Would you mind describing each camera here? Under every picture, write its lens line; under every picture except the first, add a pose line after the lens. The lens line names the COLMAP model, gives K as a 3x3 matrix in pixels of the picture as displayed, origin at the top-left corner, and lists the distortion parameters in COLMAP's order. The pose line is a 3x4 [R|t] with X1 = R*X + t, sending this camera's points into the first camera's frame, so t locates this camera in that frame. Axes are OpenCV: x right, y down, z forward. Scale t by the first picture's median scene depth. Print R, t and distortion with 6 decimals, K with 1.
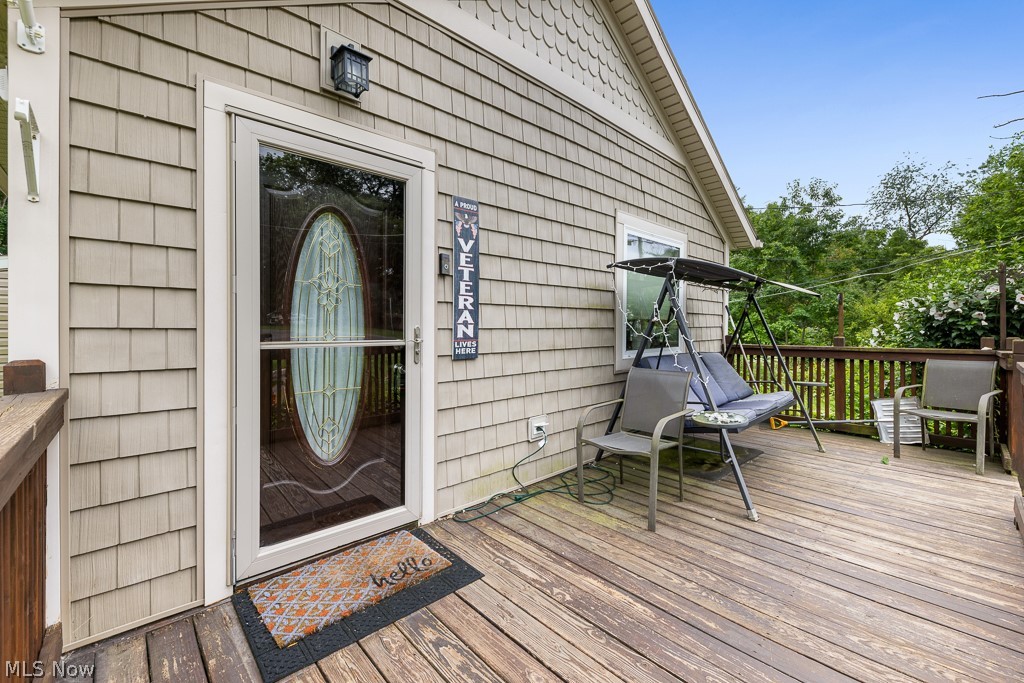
lens RADIAL K [[425.3, 0, 513.9], [0, 425.3, 331.3], [0, 0, 1]] dist [0.001323, -0.000158]
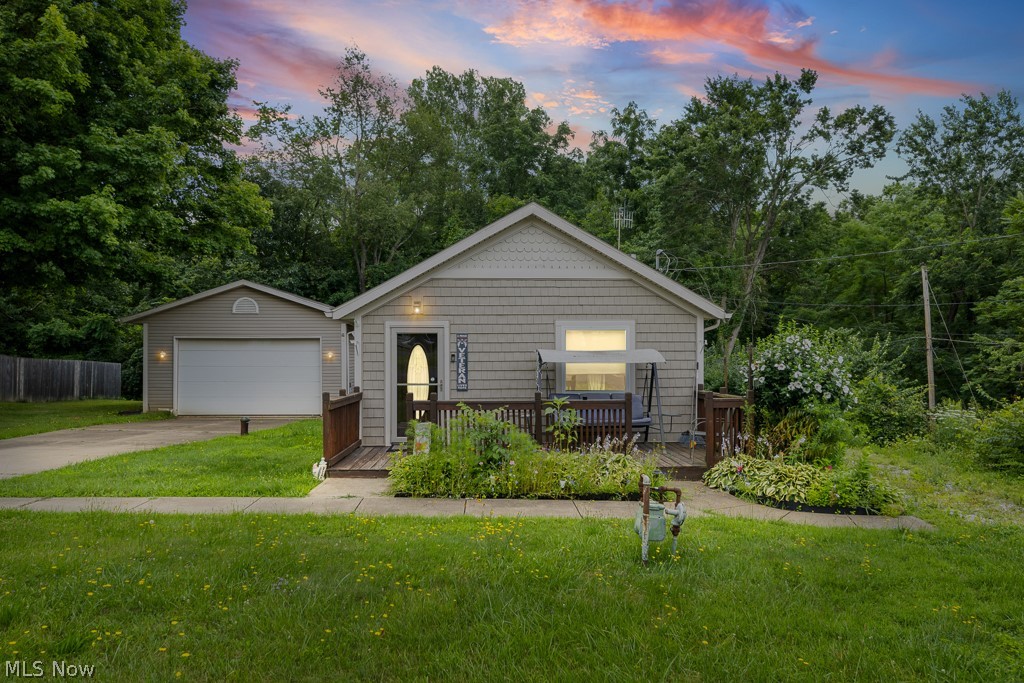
lens RADIAL K [[690.4, 0, 512.5], [0, 690.4, 346.4], [0, 0, 1]] dist [0.008491, 0.000046]
pose [[0.757787, -0.002953, -0.652496, 2.838601], [-0.002662, 0.999967, -0.007618, -0.175840], [0.652497, 0.007510, 0.757754, -2.035629]]
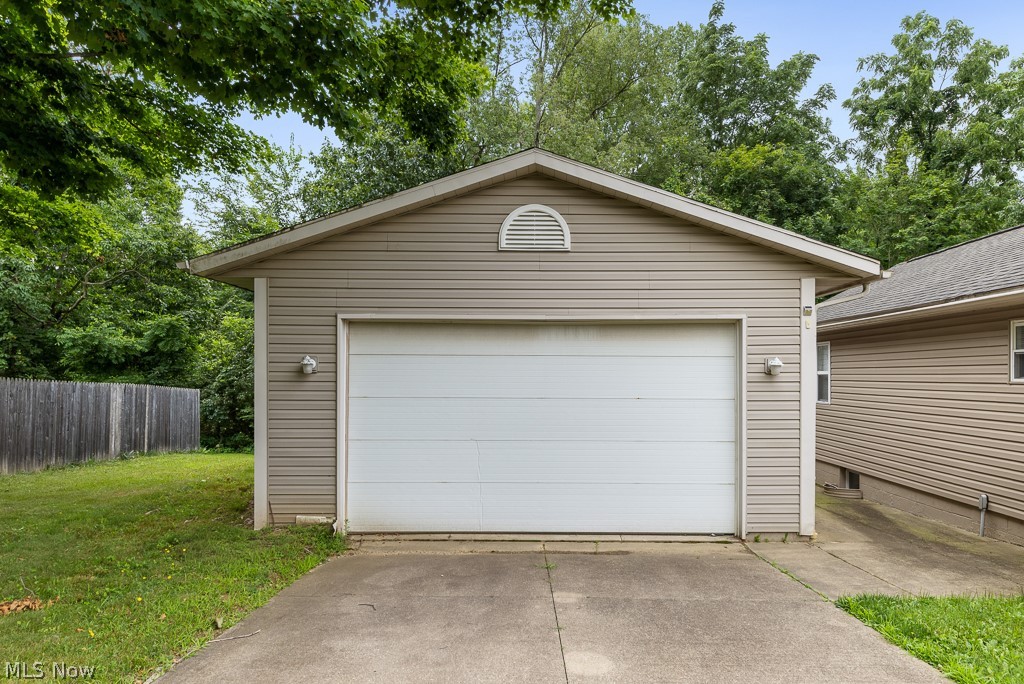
lens RADIAL K [[626.6, 0, 524.4], [0, 626.6, 385.3], [0, 0, 1]] dist [0.009777, 0.001573]
pose [[0.728537, 0.010236, -0.684930, -2.908477], [-0.005961, 0.999945, 0.008604, -0.079721], [0.684981, -0.002185, 0.728558, 0.075587]]
